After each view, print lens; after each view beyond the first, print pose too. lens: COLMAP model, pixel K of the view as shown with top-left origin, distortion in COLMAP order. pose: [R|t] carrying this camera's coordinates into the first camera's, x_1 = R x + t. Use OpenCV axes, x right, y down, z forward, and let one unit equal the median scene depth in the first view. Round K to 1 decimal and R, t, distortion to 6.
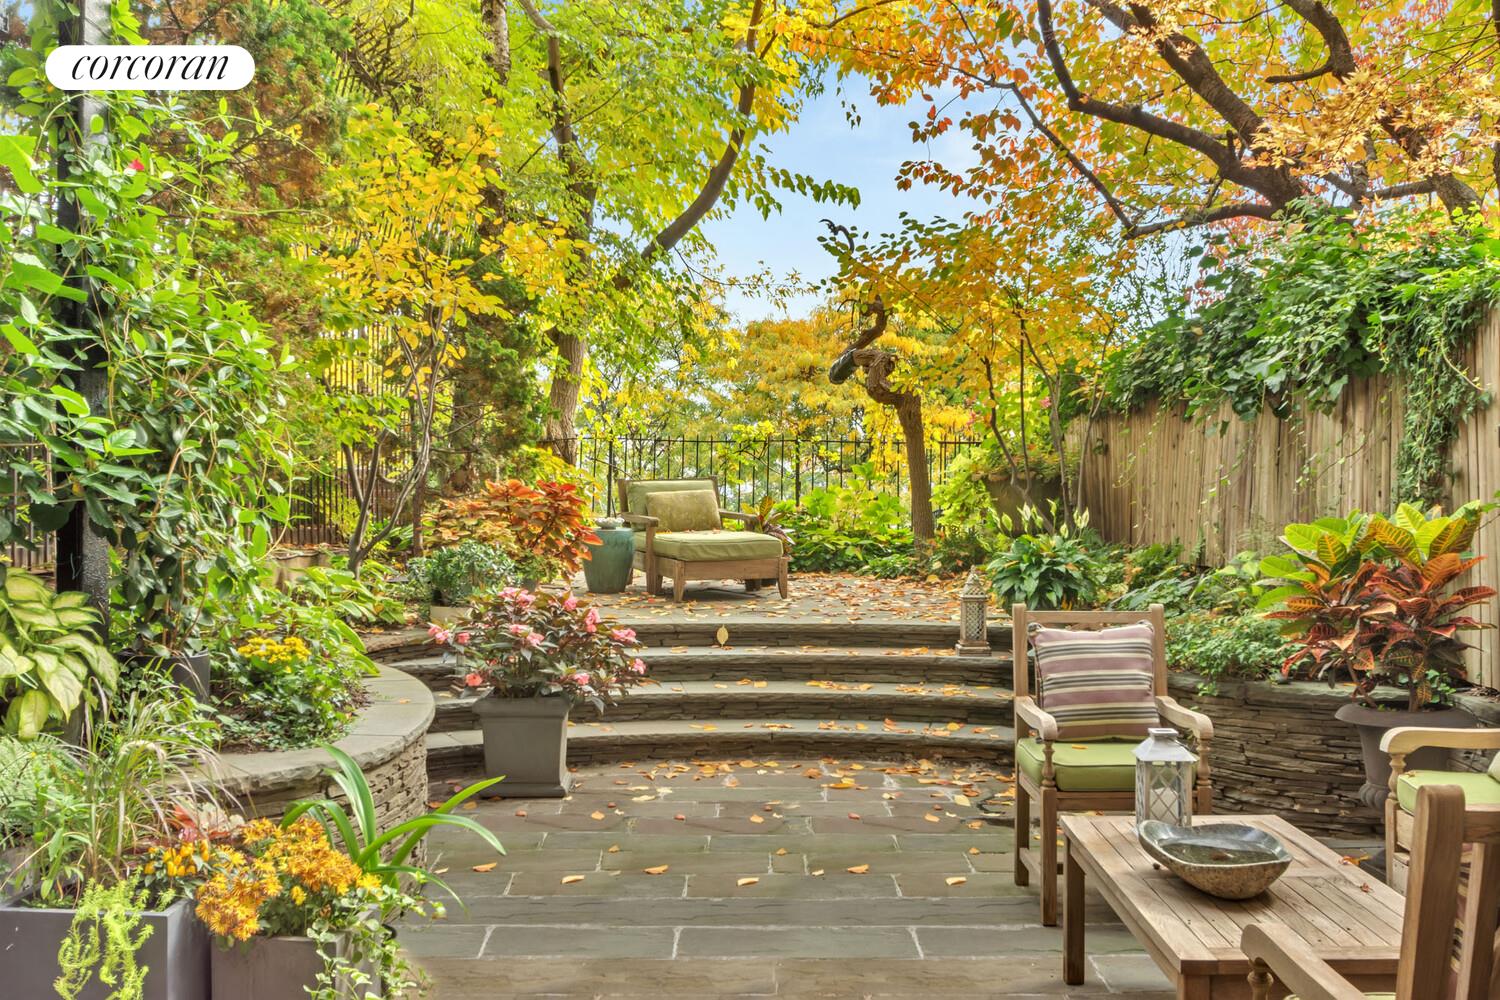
lens RADIAL K [[674.3, 0, 750.0], [0, 674.3, 500.0], [0, 0, 1]] dist [0.003097, 0.000538]
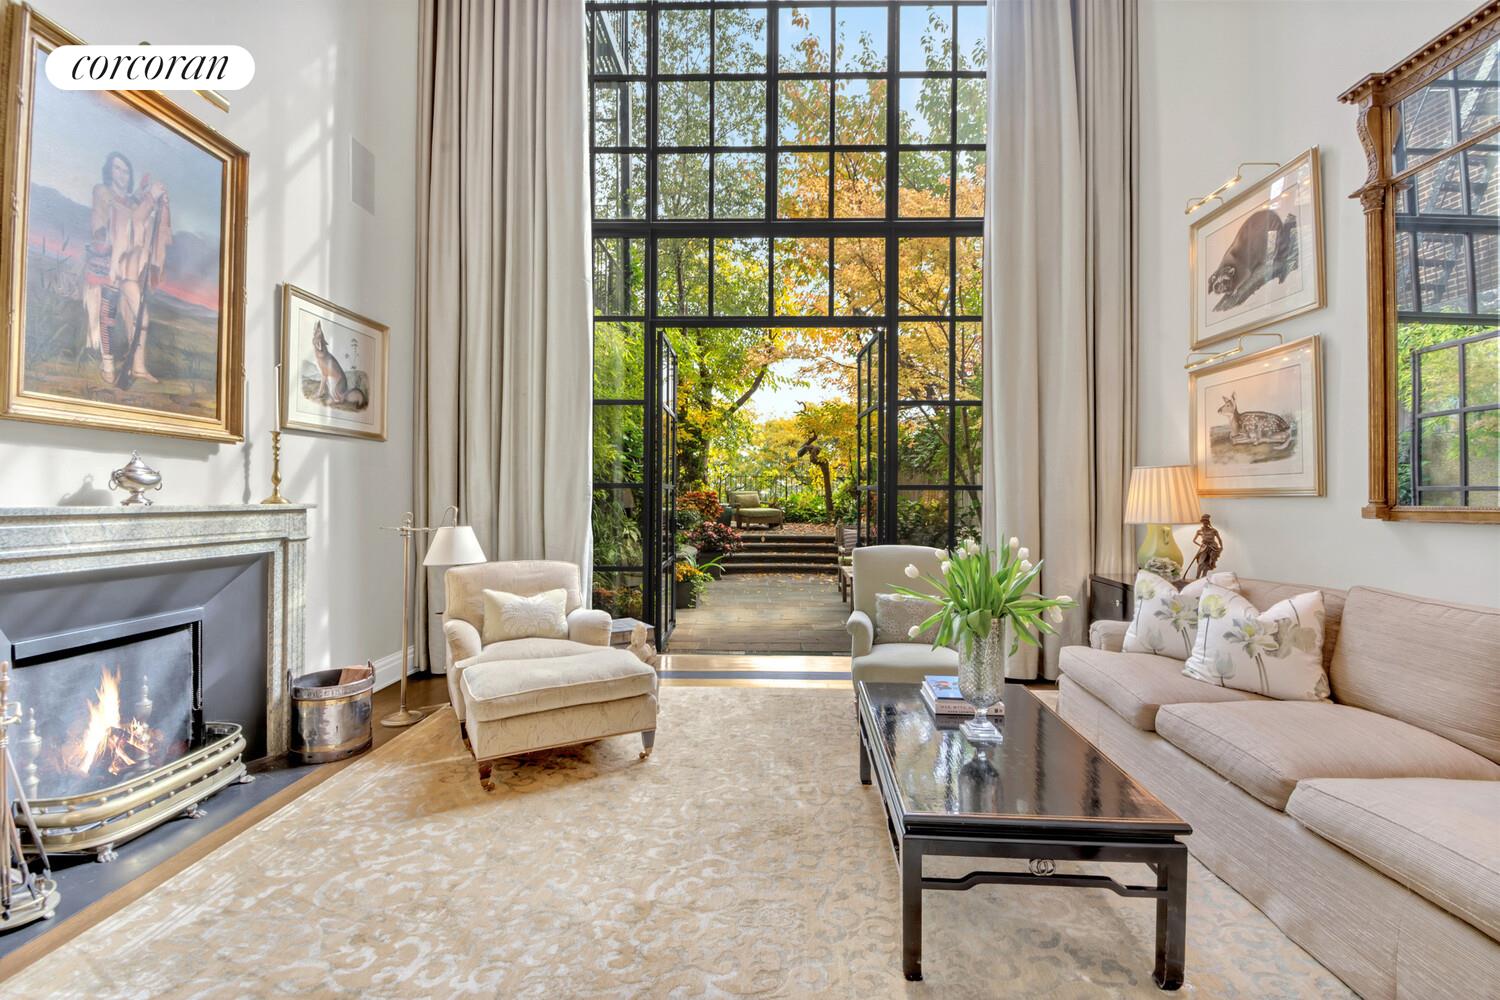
lens RADIAL K [[674.3, 0, 750.0], [0, 674.3, 500.0], [0, 0, 1]] dist [0.003097, 0.000538]
pose [[0.999952, 0.000939, 0.009724, -0.117808], [-0.000965, 0.999996, 0.002706, 0.001911], [-0.009721, -0.002715, 0.999949, -1.961731]]
